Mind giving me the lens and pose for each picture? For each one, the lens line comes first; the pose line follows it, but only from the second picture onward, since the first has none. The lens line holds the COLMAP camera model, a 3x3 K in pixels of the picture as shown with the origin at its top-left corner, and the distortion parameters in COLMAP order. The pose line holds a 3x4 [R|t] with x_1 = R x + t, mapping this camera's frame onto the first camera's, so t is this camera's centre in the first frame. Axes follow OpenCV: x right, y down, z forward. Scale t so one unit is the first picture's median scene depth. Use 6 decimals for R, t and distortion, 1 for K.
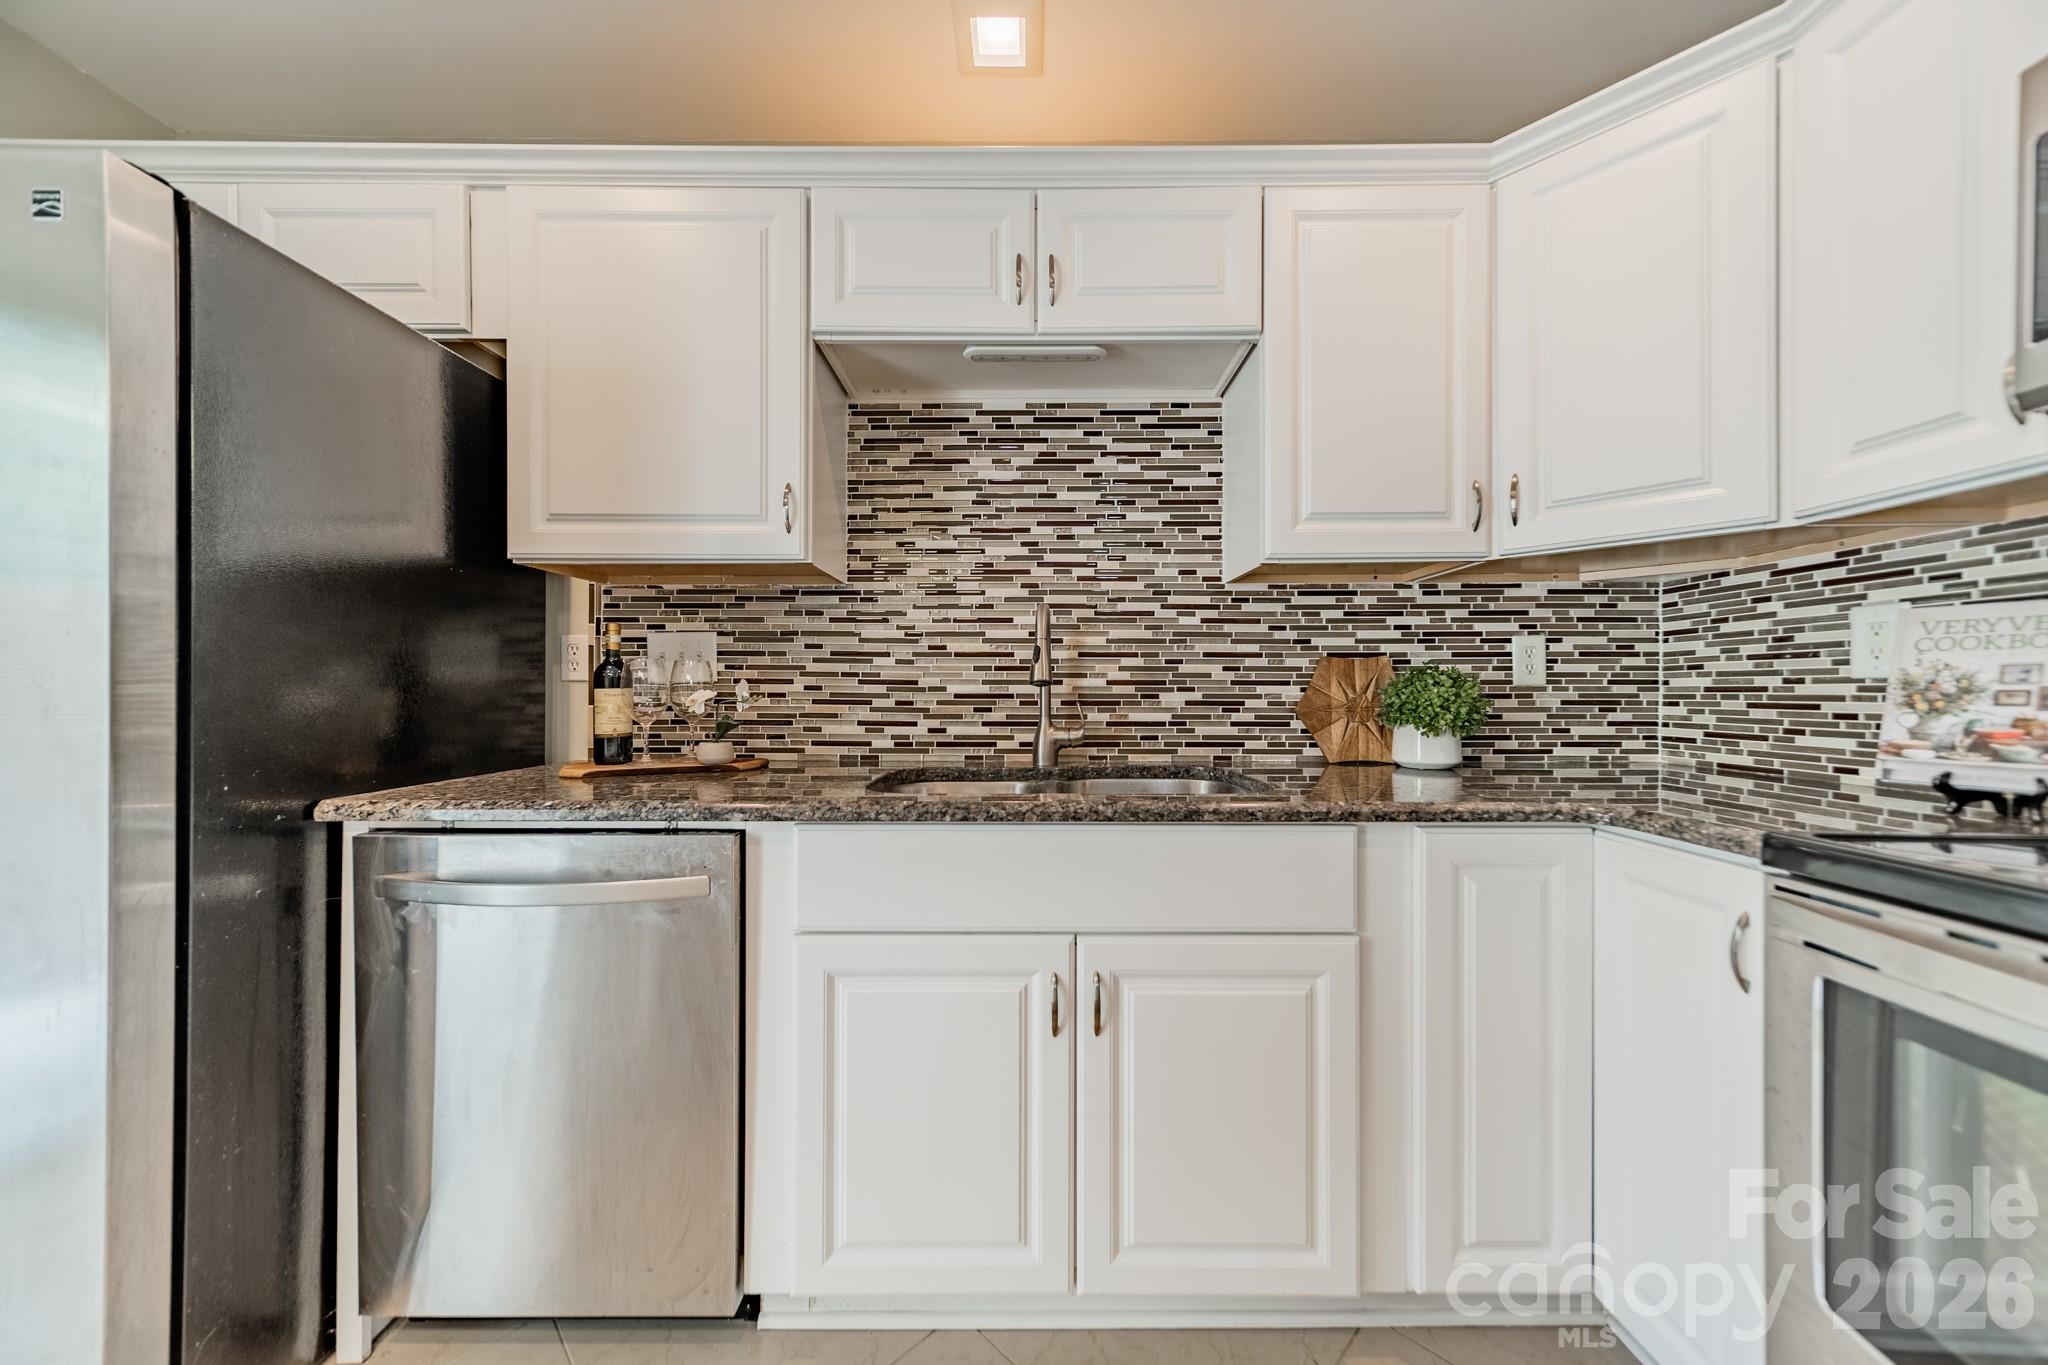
lens RADIAL K [[721.1, 0, 1027.2], [0, 721.1, 689.0], [0, 0, 1]] dist [0.007171, 0.000044]
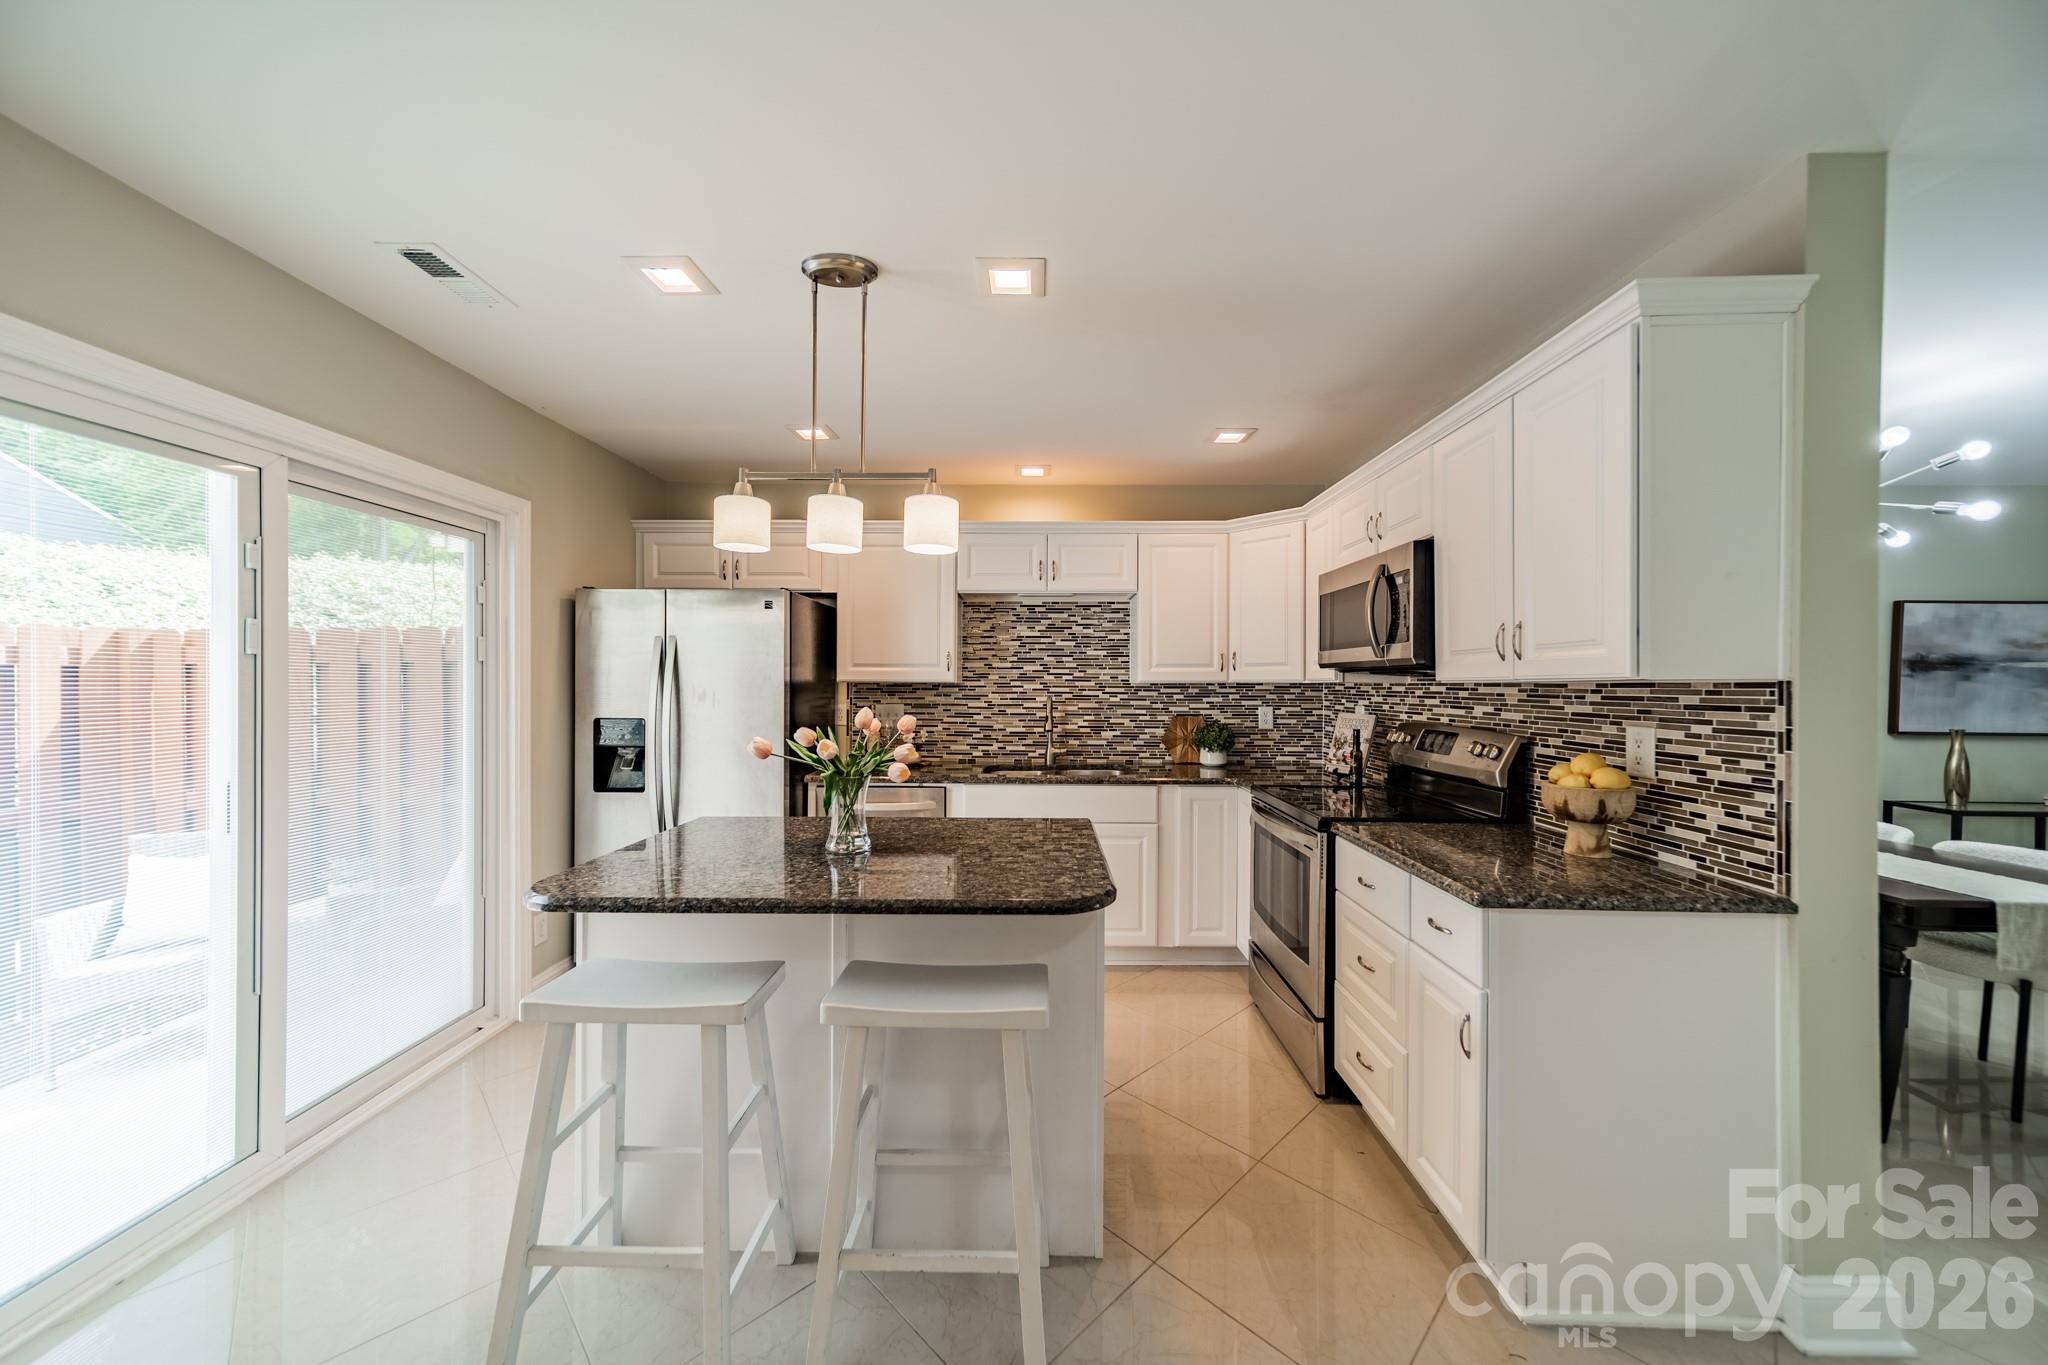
lens RADIAL K [[724.1, 0, 1027.9], [0, 724.1, 686.1], [0, 0, 1]] dist [0.008051, 0.000121]
pose [[0.999982, 0.003019, -0.005272, -0.032728], [-0.002991, 0.999981, 0.005400, -0.147358], [0.005288, -0.005384, 0.999972, -1.248936]]
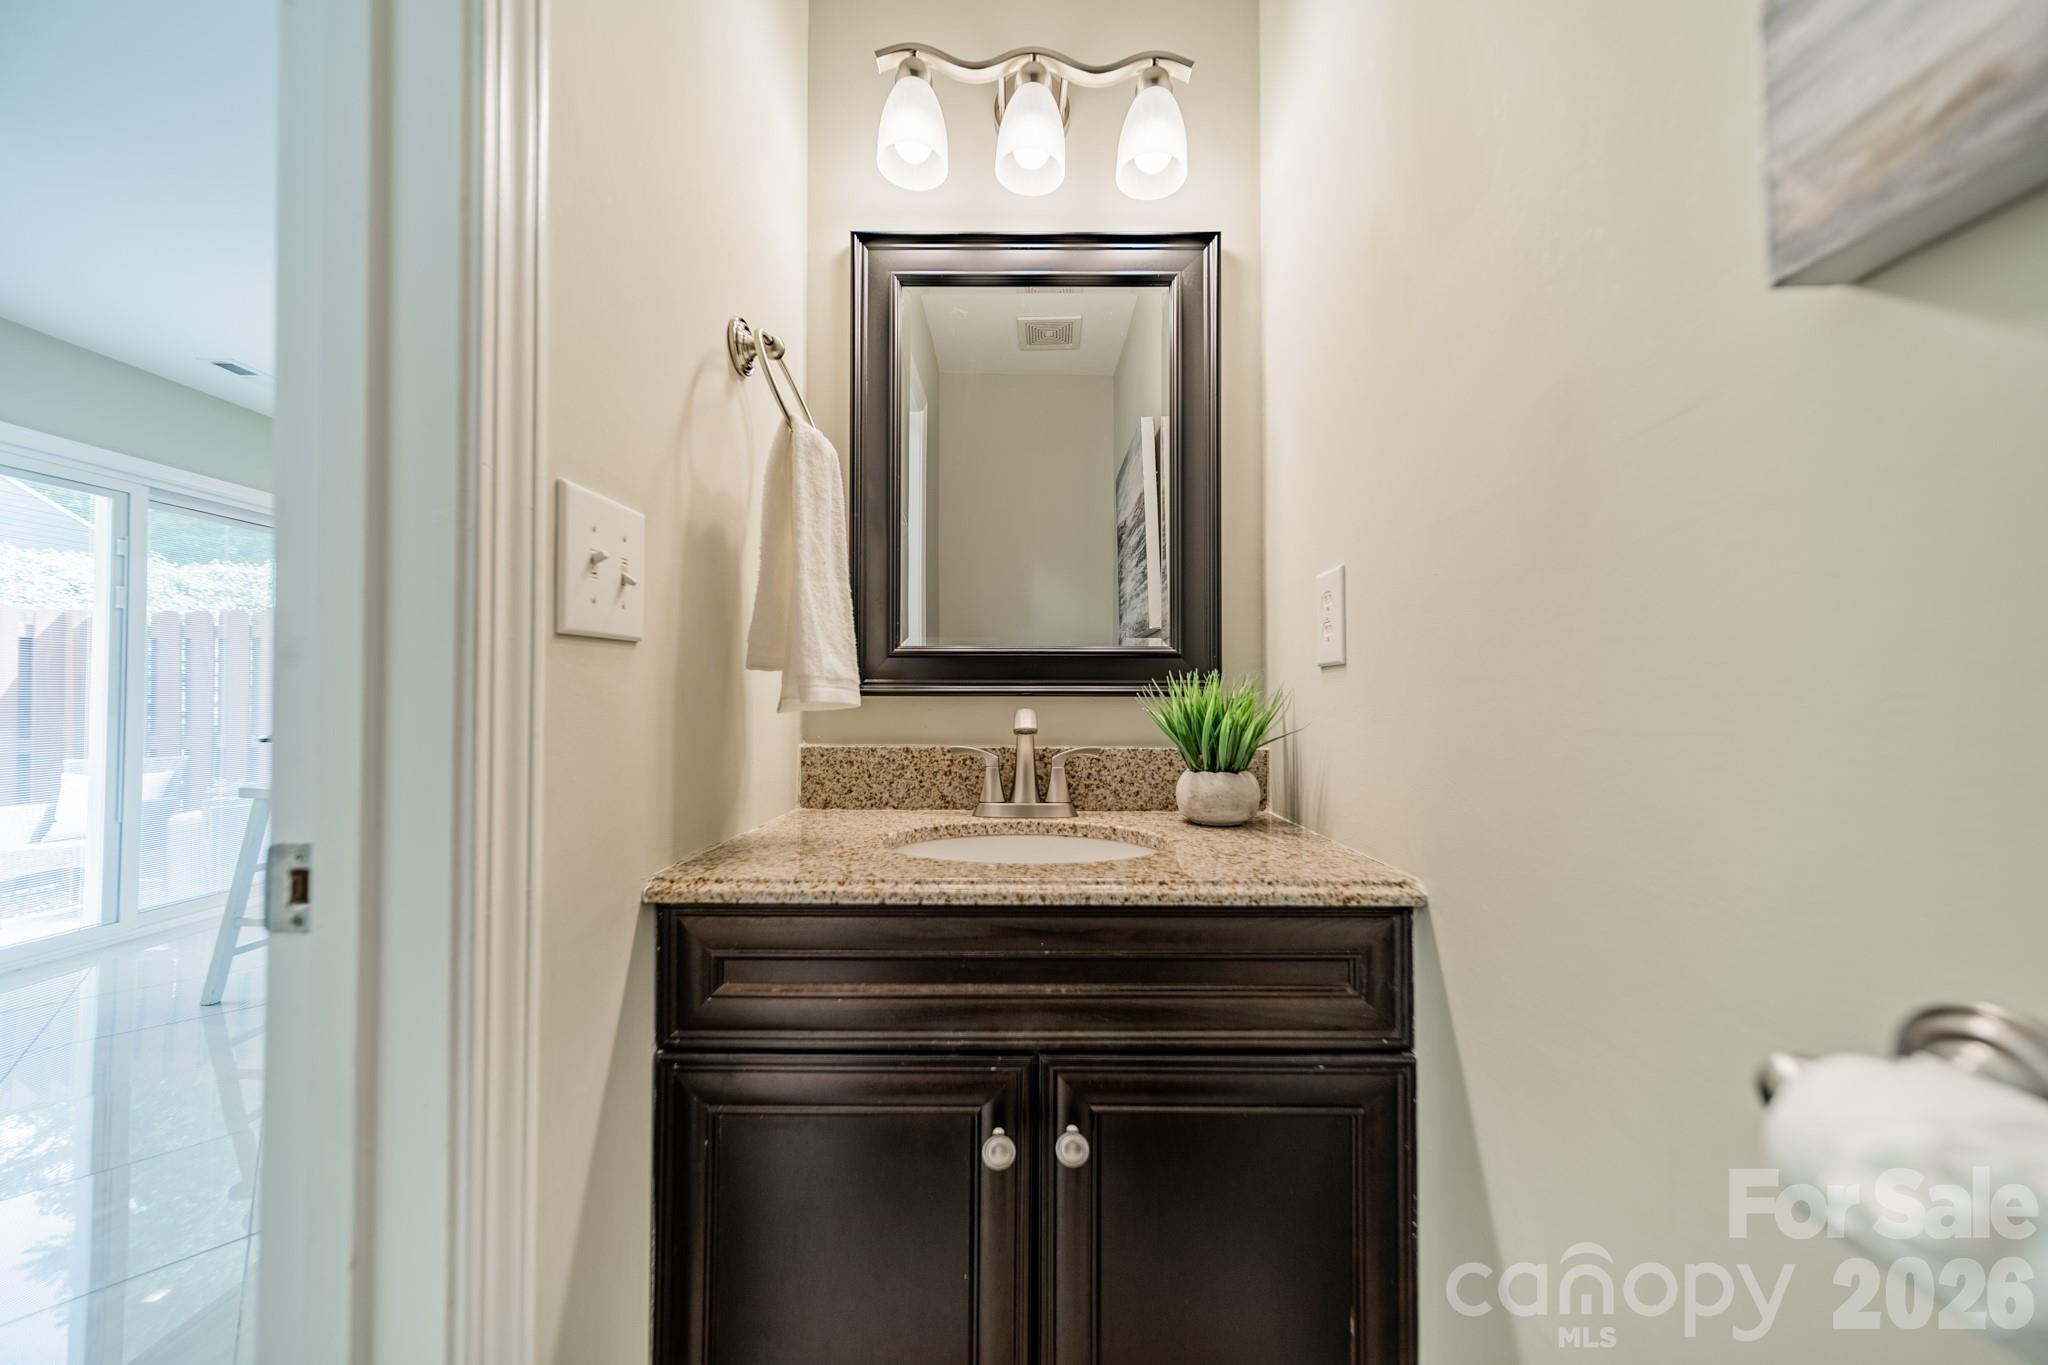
lens RADIAL K [[721.1, 0, 1027.2], [0, 721.1, 689.0], [0, 0, 1]] dist [0.007171, 0.000044]
pose [[0.999991, 0.003620, -0.002155, 0.998814], [-0.003646, 0.999920, -0.012074, 0.021868], [0.002111, 0.012082, 0.999925, -1.913415]]
